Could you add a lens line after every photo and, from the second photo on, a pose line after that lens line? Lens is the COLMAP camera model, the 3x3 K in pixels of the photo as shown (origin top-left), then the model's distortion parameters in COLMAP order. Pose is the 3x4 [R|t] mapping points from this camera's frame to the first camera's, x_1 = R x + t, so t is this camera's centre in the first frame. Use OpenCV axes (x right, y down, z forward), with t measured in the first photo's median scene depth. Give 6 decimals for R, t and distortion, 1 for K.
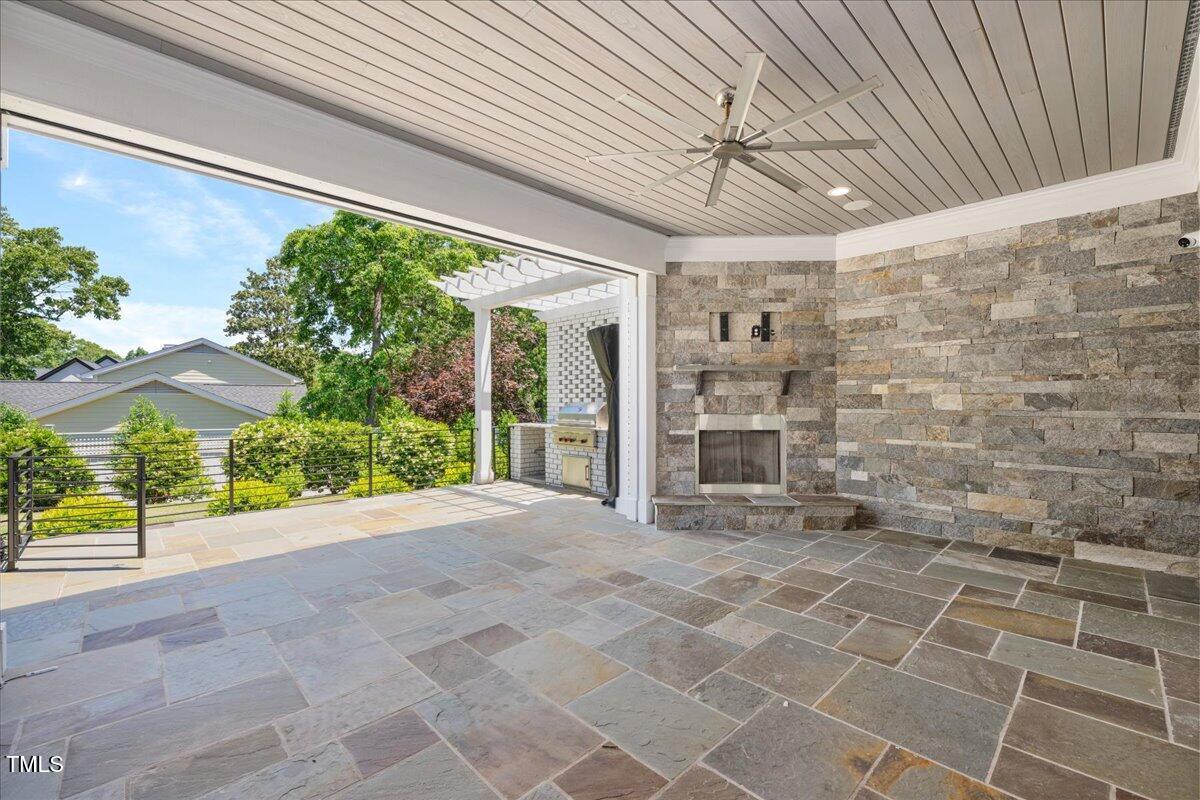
lens RADIAL K [[517.9, 0, 611.2], [0, 517.9, 397.9], [0, 0, 1]] dist [0.001658, 0.000449]
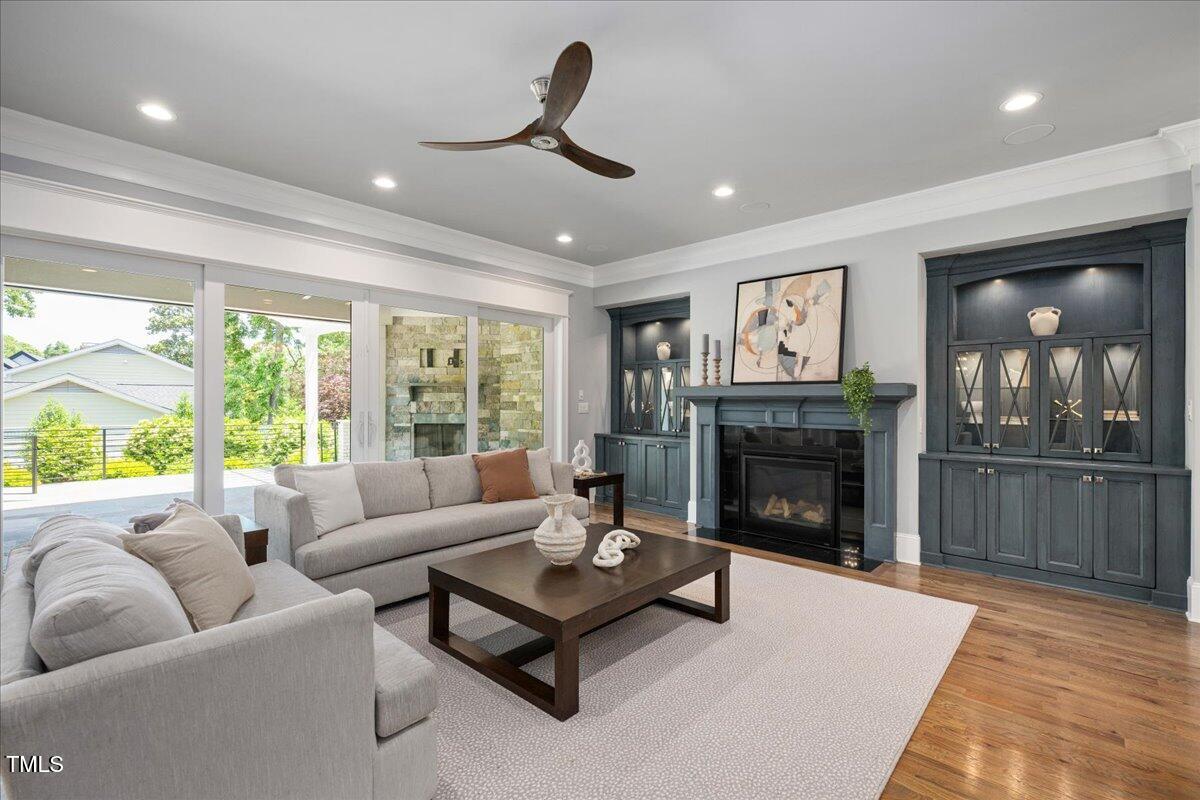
lens RADIAL K [[517.9, 0, 588.2], [0, 517.9, 402.5], [0, 0, 1]] dist [0.001658, 0.000449]
pose [[0.998378, 0.004736, 0.056733, 0.609476], [-0.005266, 0.999944, 0.009200, -0.018645], [-0.056686, -0.009483, 0.998347, -0.603647]]
